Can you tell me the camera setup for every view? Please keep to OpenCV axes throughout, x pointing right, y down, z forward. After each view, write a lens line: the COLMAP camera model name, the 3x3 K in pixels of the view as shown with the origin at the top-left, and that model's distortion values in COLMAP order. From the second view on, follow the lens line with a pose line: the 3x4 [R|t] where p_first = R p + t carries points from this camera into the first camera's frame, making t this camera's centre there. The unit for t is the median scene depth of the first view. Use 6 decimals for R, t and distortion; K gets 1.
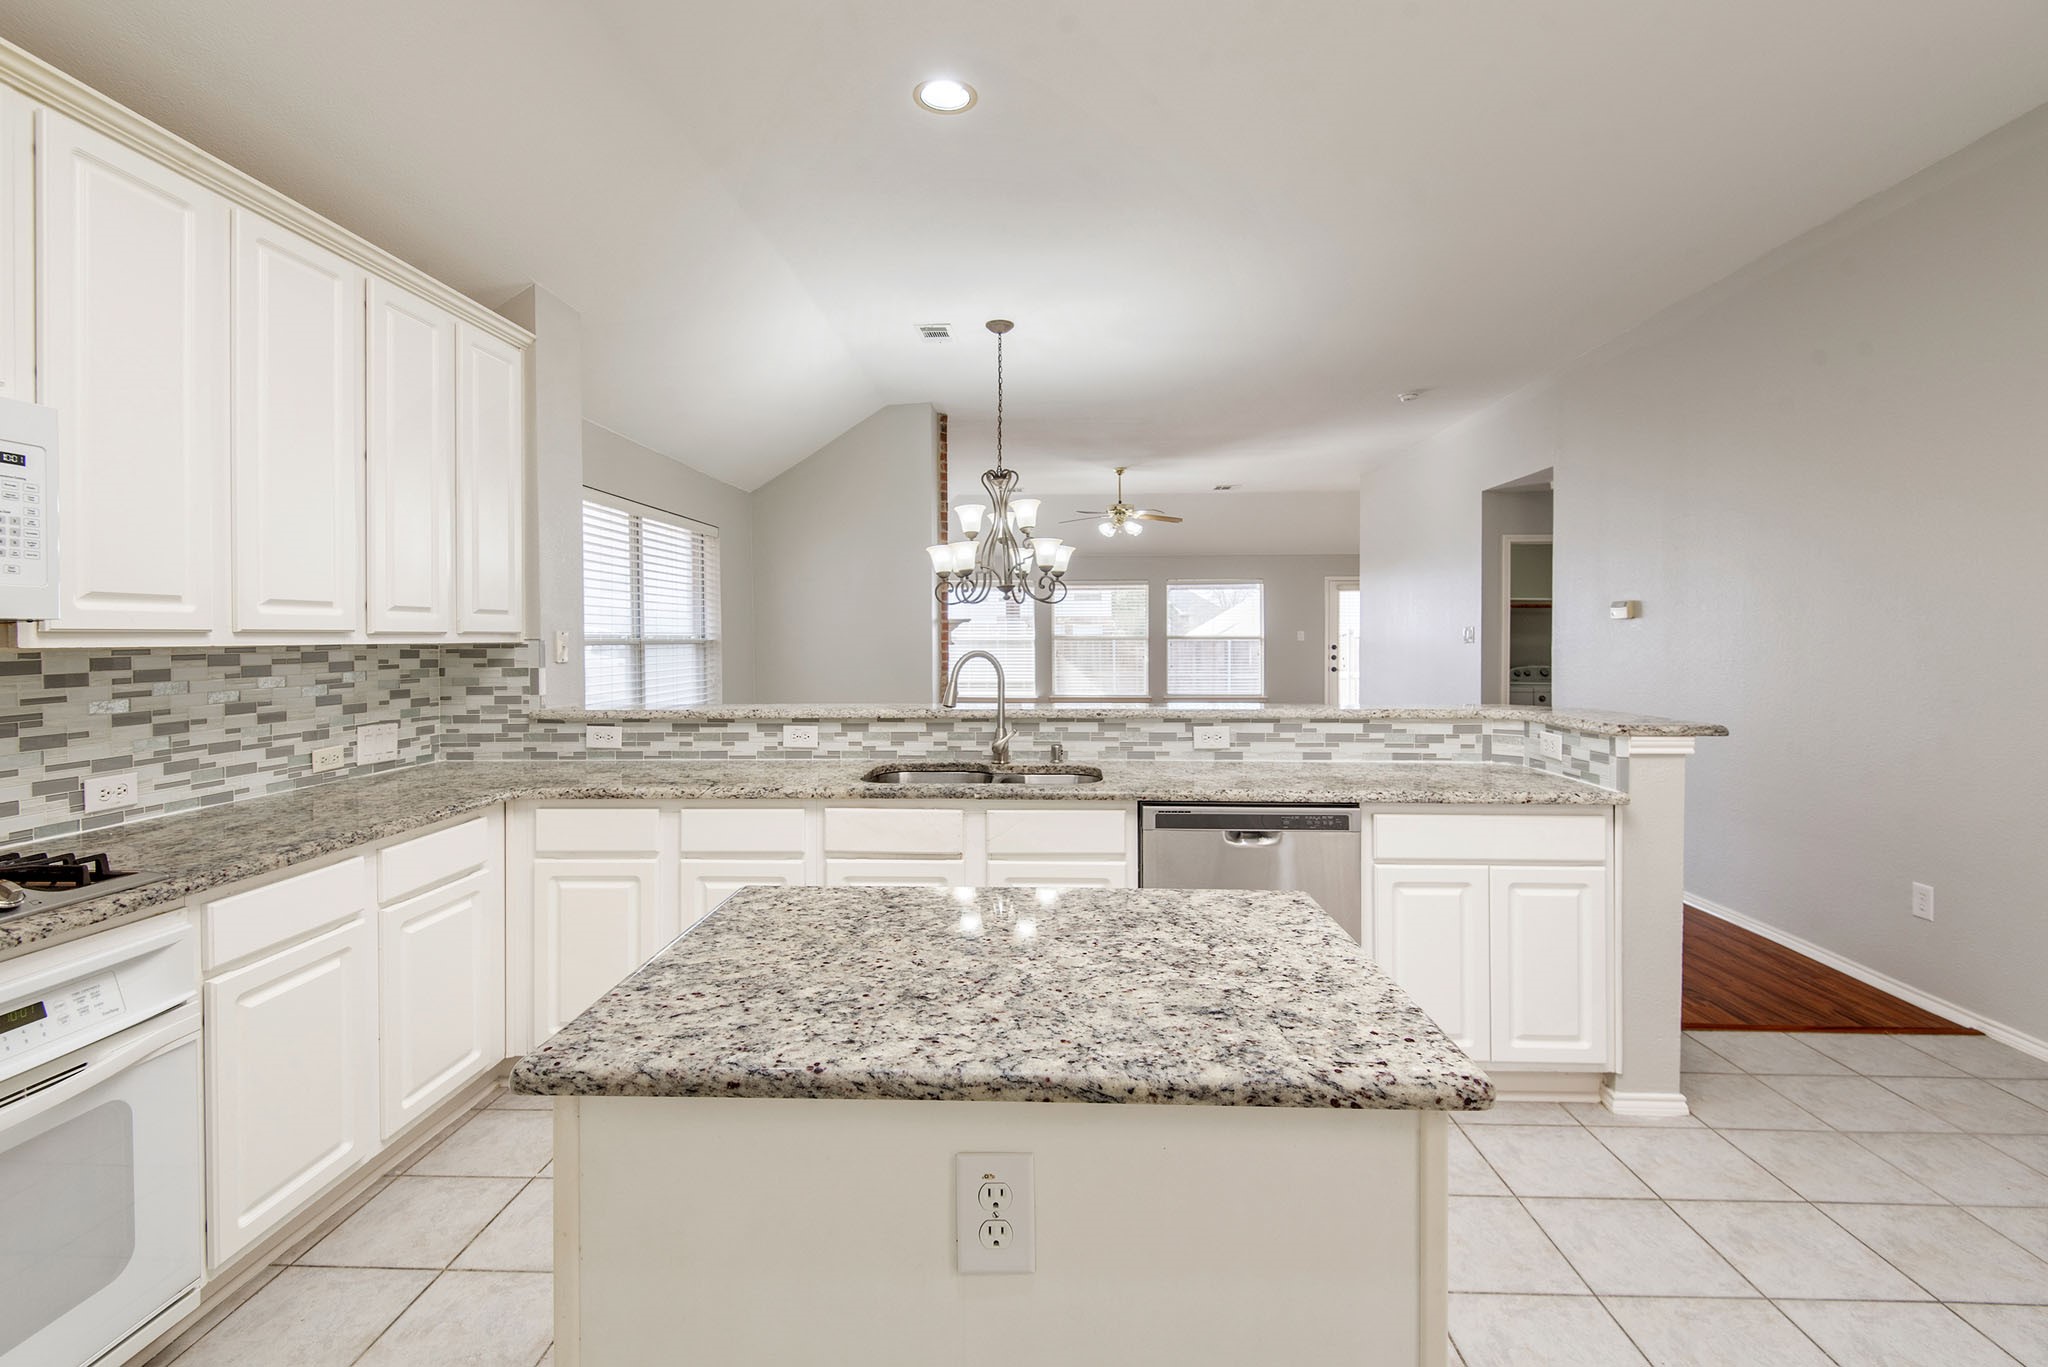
lens RADIAL K [[915.4, 0, 989.2], [0, 915.4, 646.2], [0, 0, 1]] dist [0.029862, -0.014225]
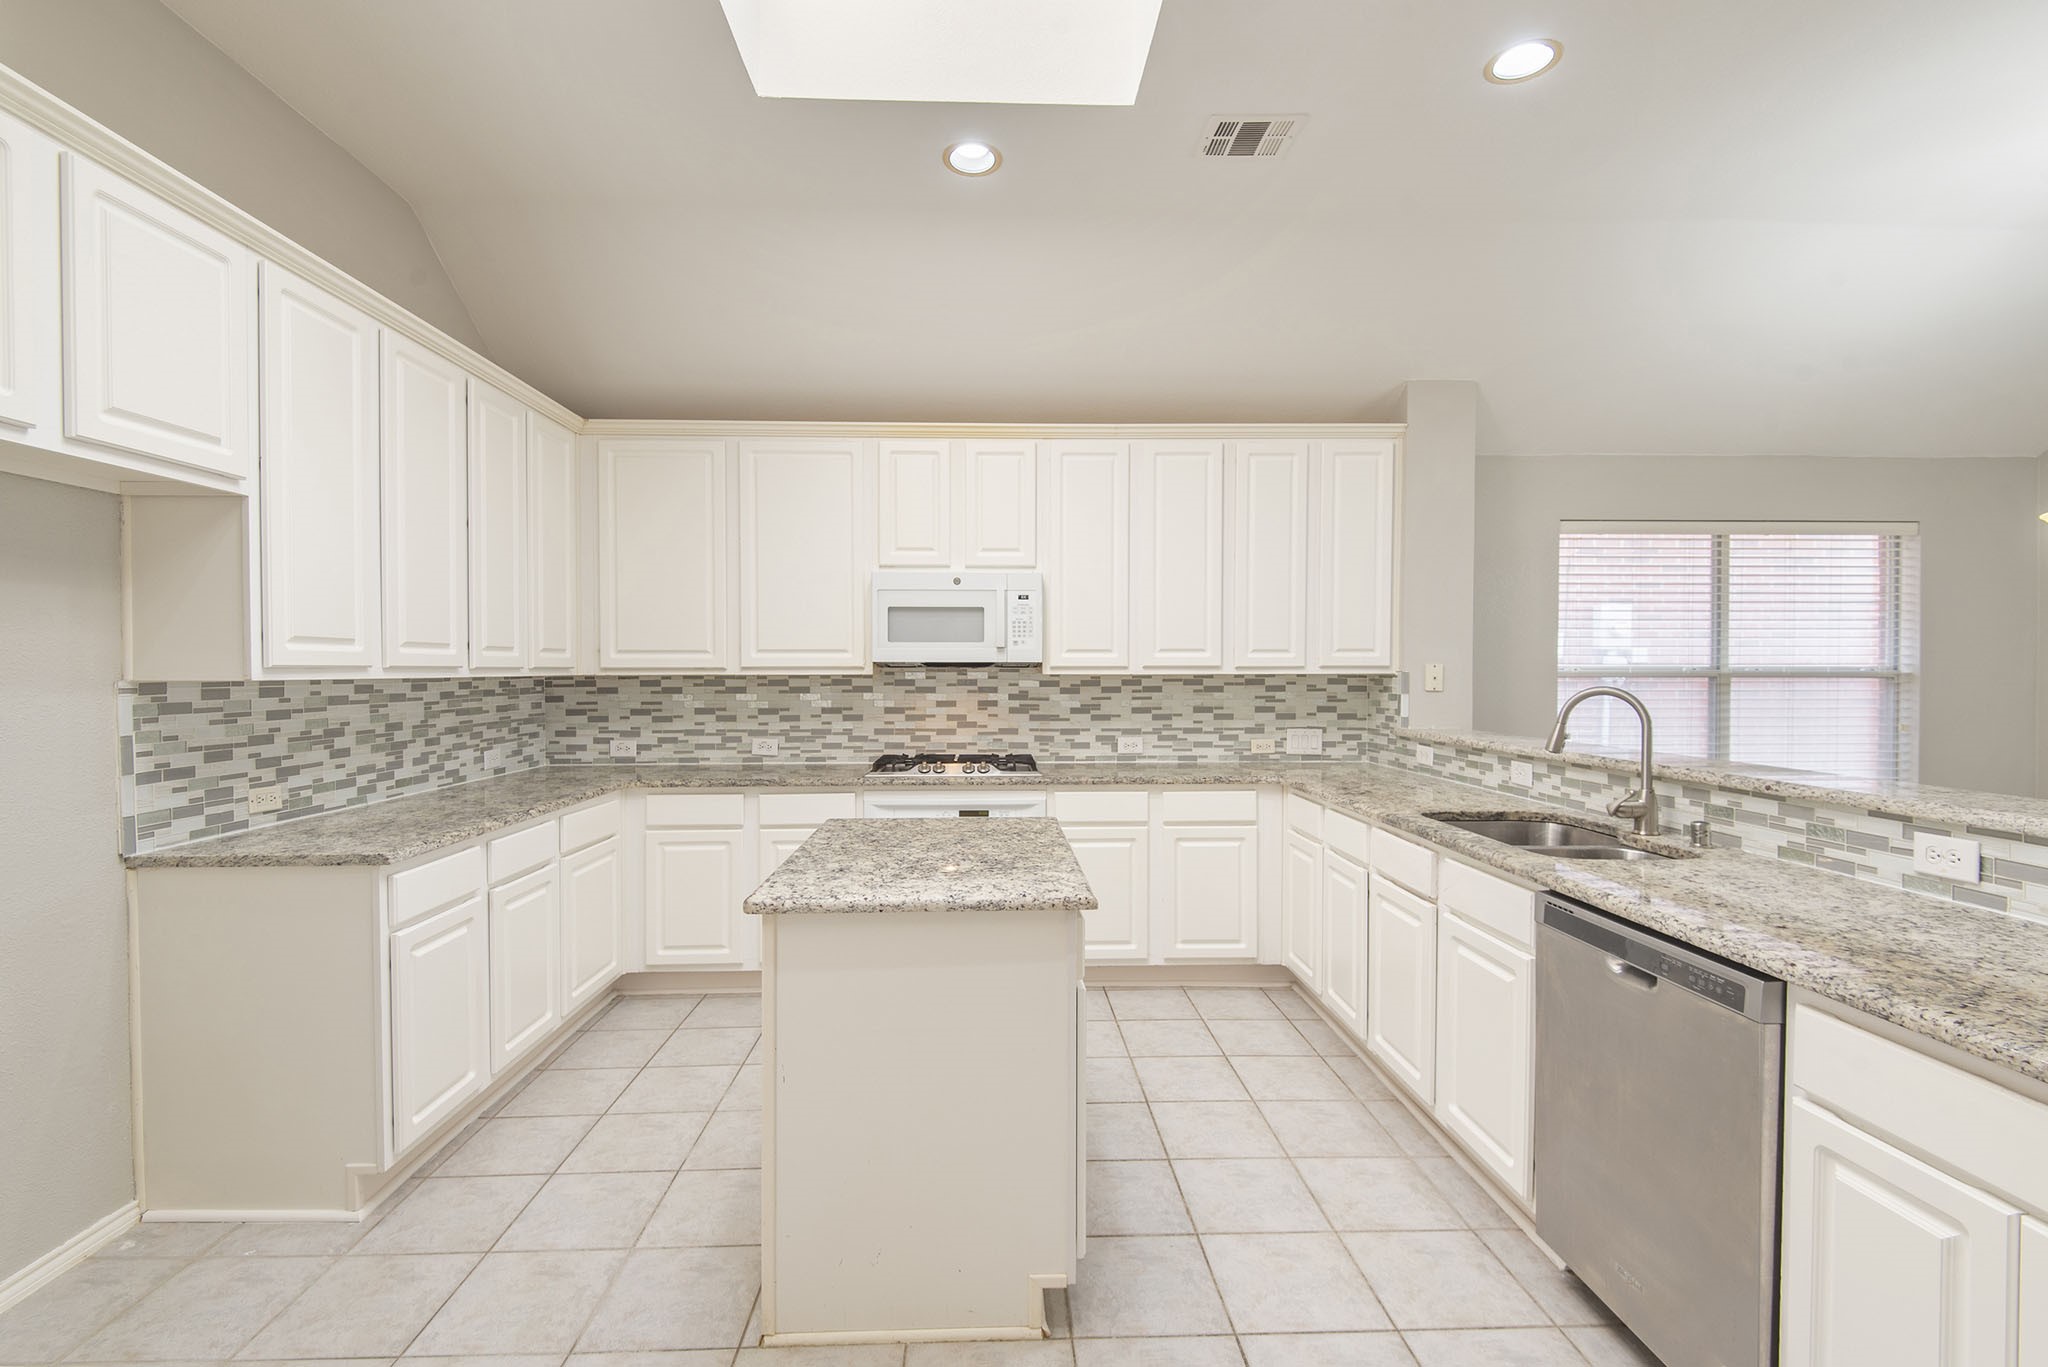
lens RADIAL K [[922.8, 0, 1029.0], [0, 922.8, 675.7], [0, 0, 1]] dist [0.000450, -0.000960]
pose [[0.103134, 0.009580, -0.994621, 0.827000], [-0.009899, 0.999914, 0.008604, -0.008521], [0.994618, 0.008959, 0.103220, 0.451500]]
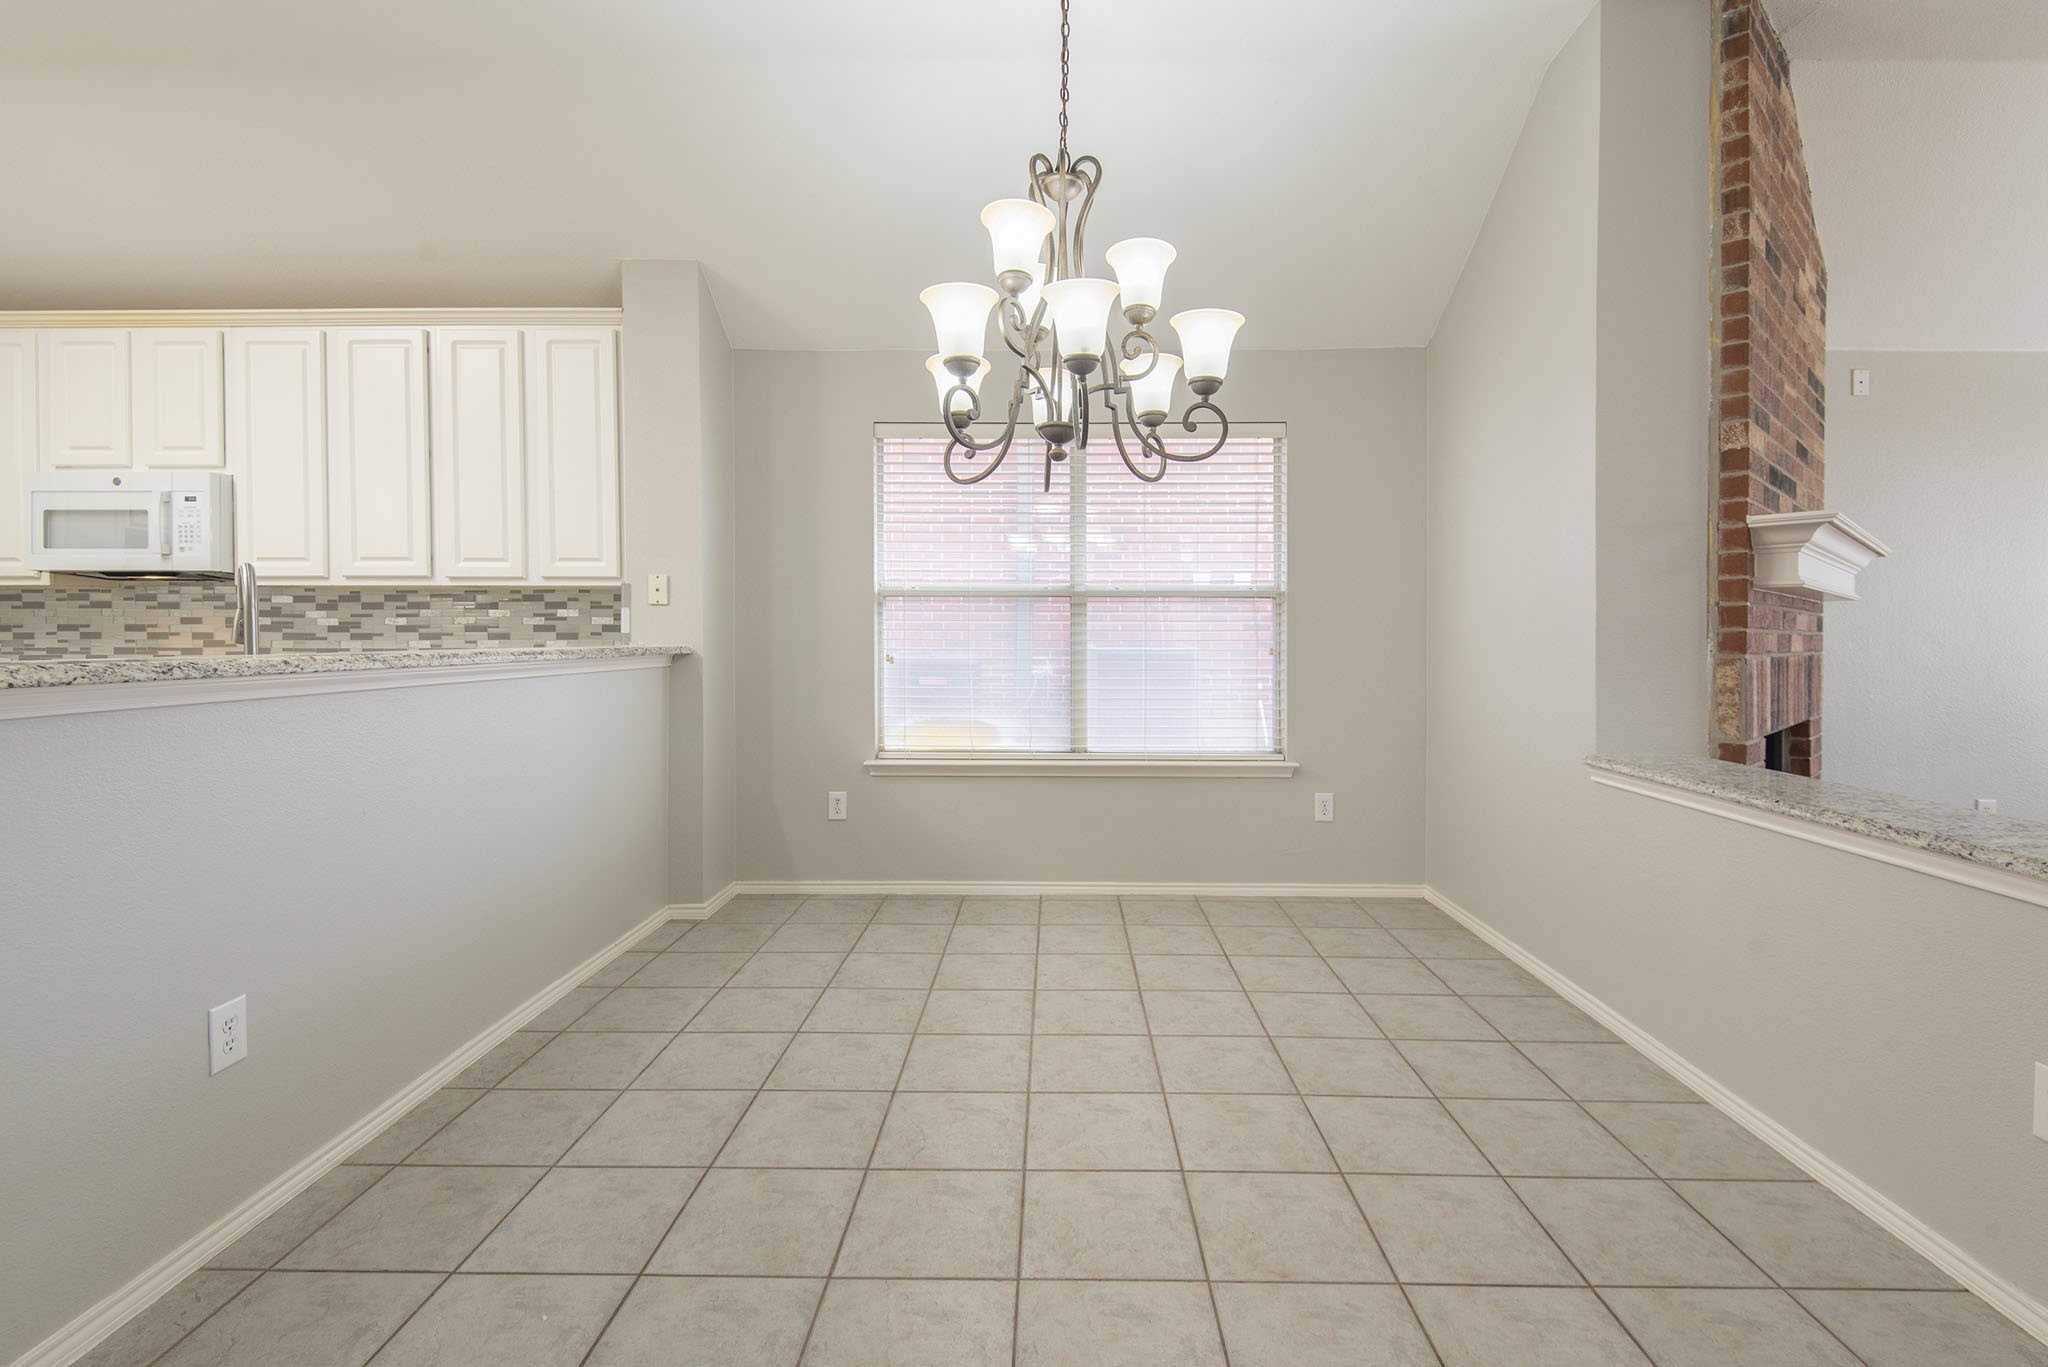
lens RADIAL K [[918.6, 0, 1030.7], [0, 918.6, 597.0], [0, 0, 1]] dist [0.025445, -0.000082]
pose [[0.053347, 0.007464, -0.998548, 0.767755], [-0.013253, 0.999889, 0.006766, -0.009555], [0.998488, 0.012873, 0.053440, 1.717216]]
